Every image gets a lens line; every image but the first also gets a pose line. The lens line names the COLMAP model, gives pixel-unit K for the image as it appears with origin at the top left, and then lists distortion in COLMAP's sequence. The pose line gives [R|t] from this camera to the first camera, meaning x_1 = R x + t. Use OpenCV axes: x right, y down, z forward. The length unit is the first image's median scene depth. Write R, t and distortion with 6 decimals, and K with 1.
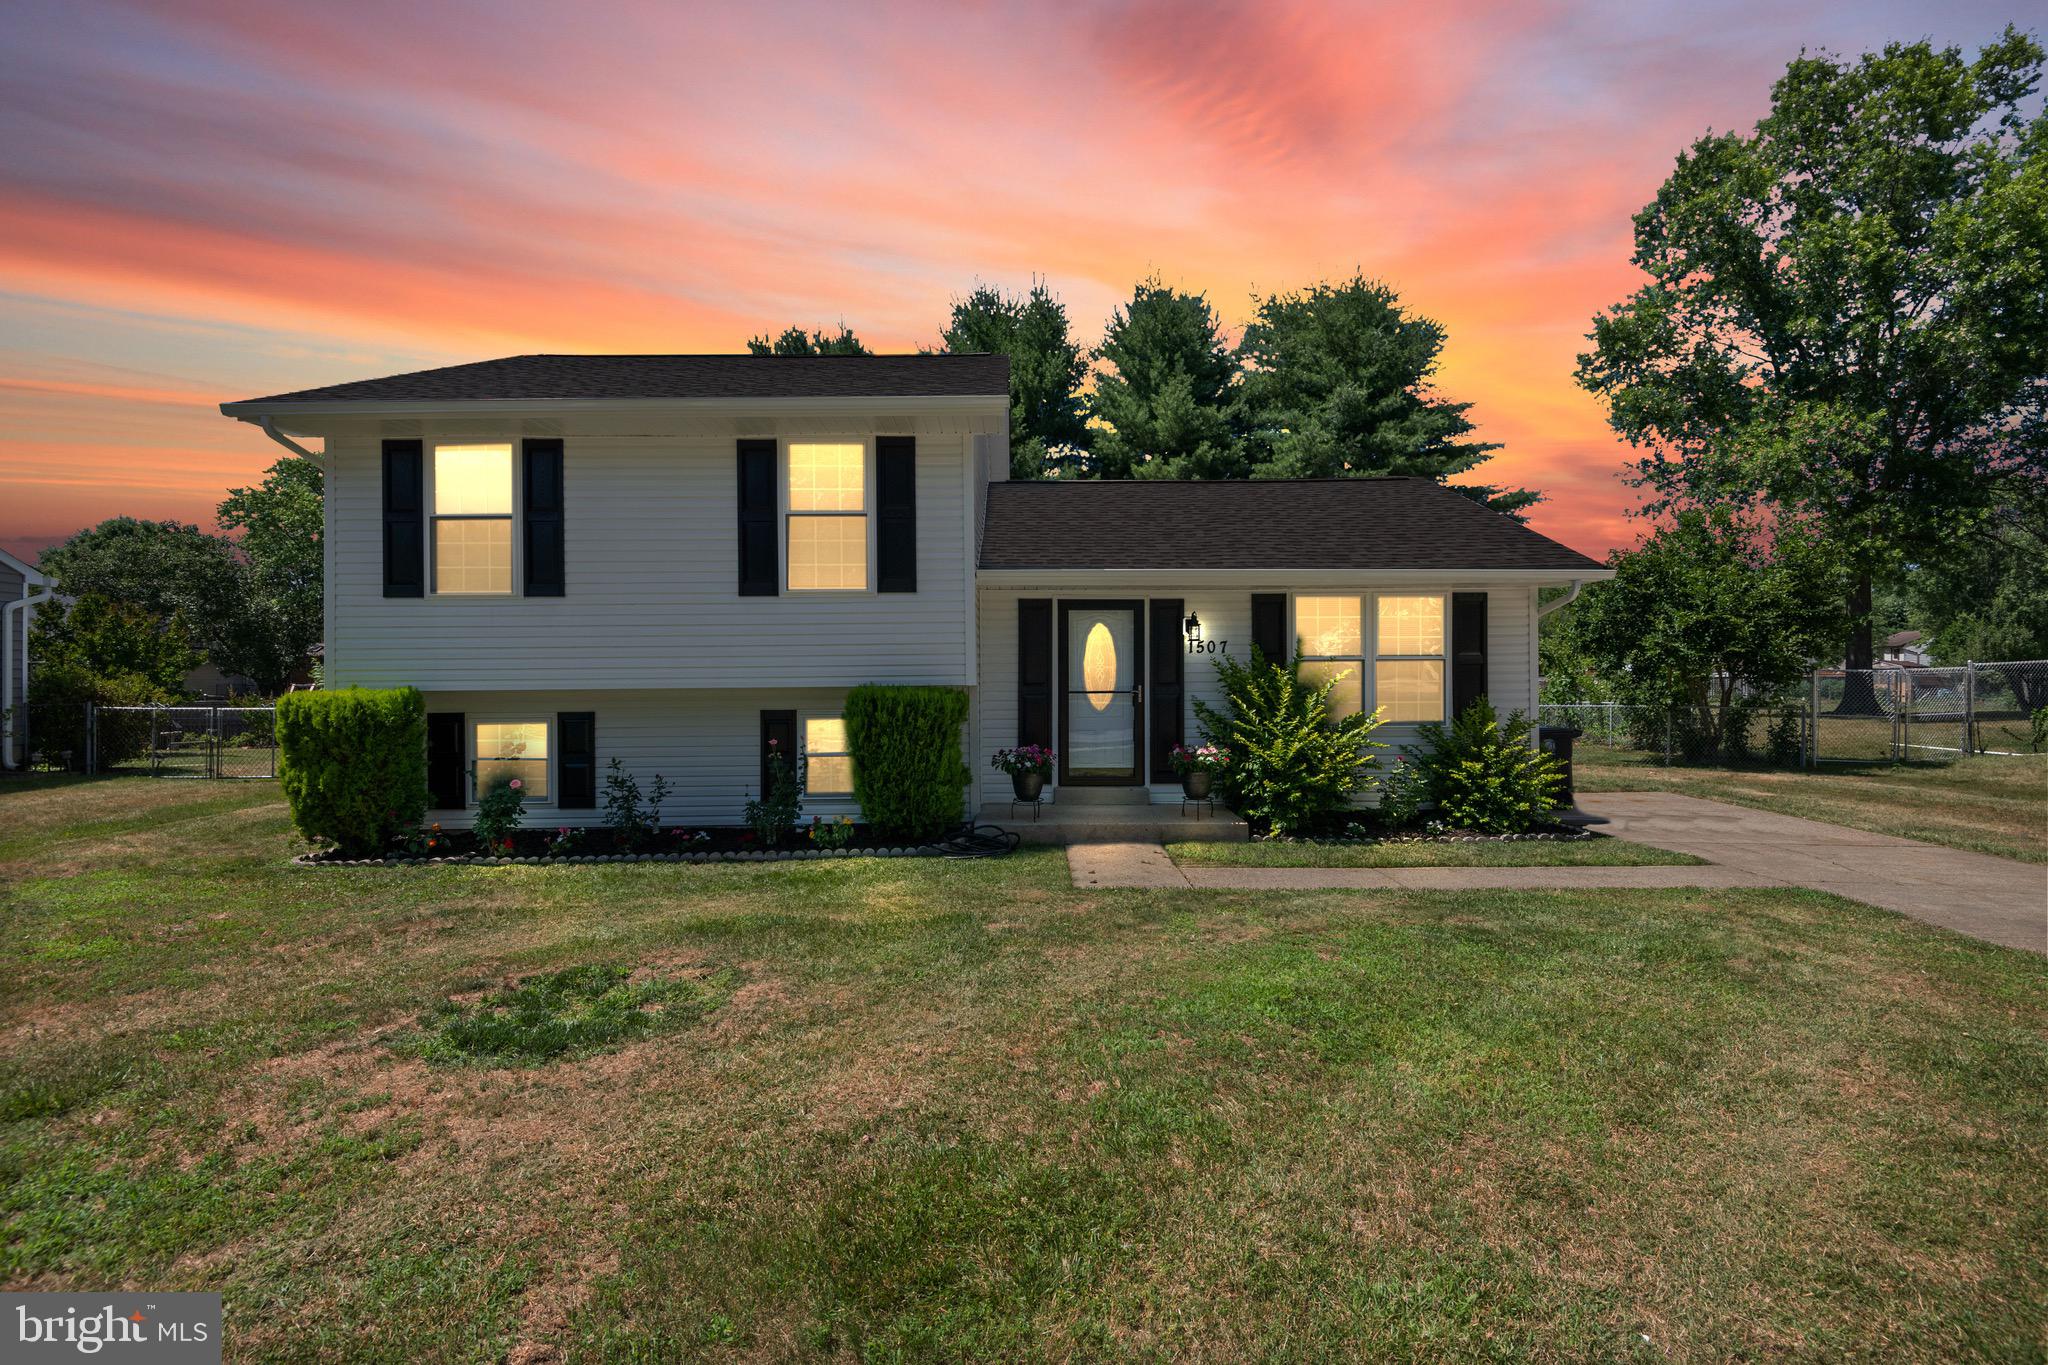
lens RADIAL K [[930.1, 0, 1038.0], [0, 930.1, 677.7], [0, 0, 1]] dist [-0.000431, -0.000468]
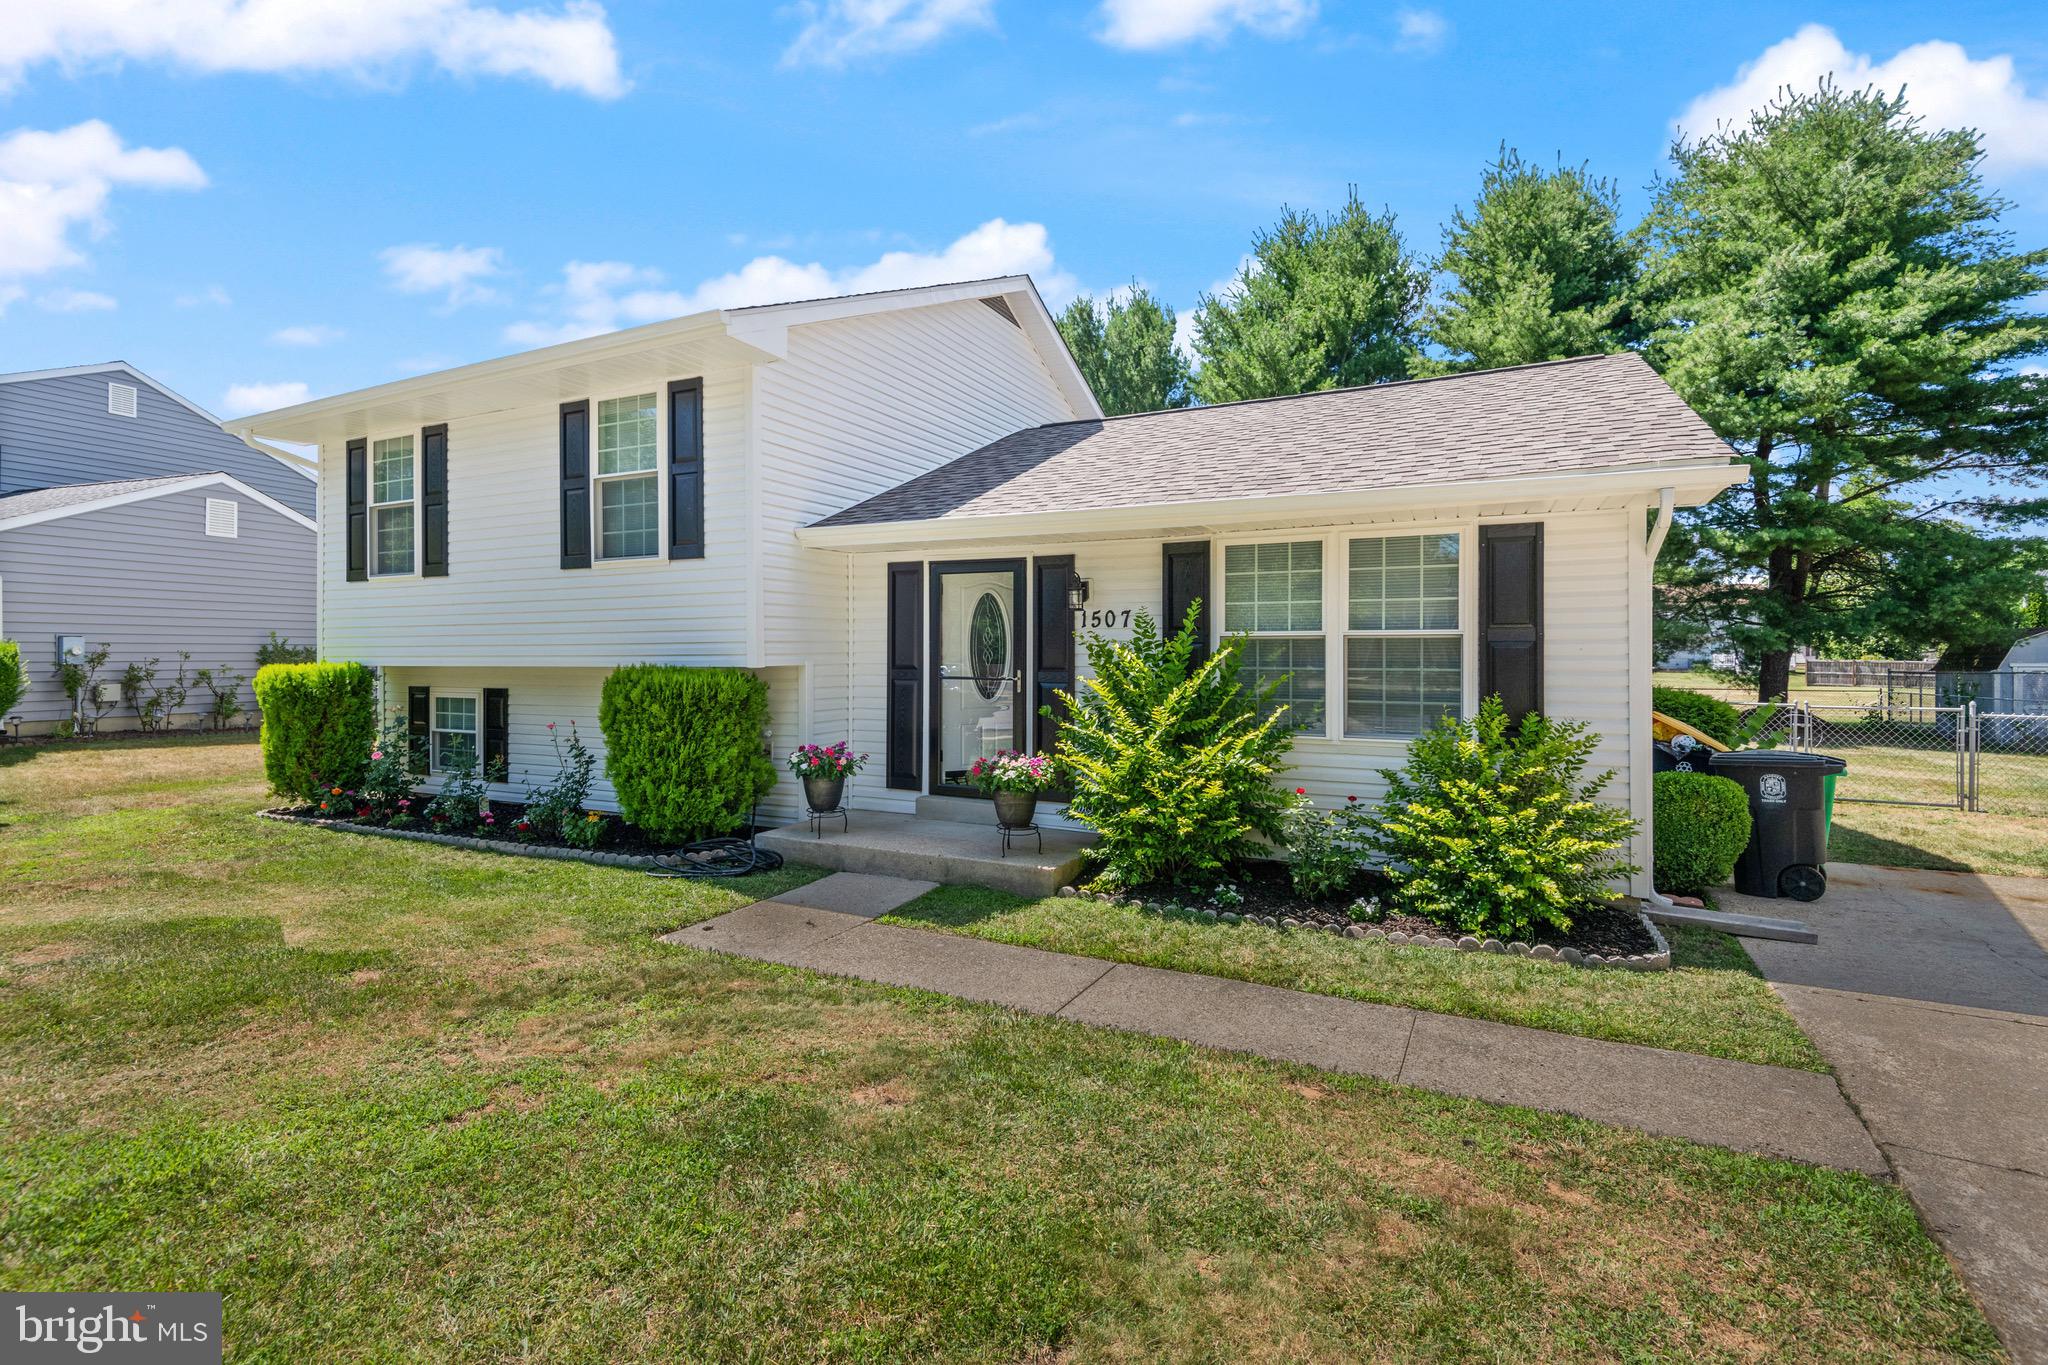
lens RADIAL K [[936.7, 0, 1024.0], [0, 936.7, 682.5], [0, 0, 1]] dist [-0.013990, -0.000878]
pose [[0.887713, 0.020611, -0.459936, 0.464290], [-0.008036, 0.999539, 0.029281, -0.004420], [0.460328, -0.022297, 0.887469, 0.319868]]
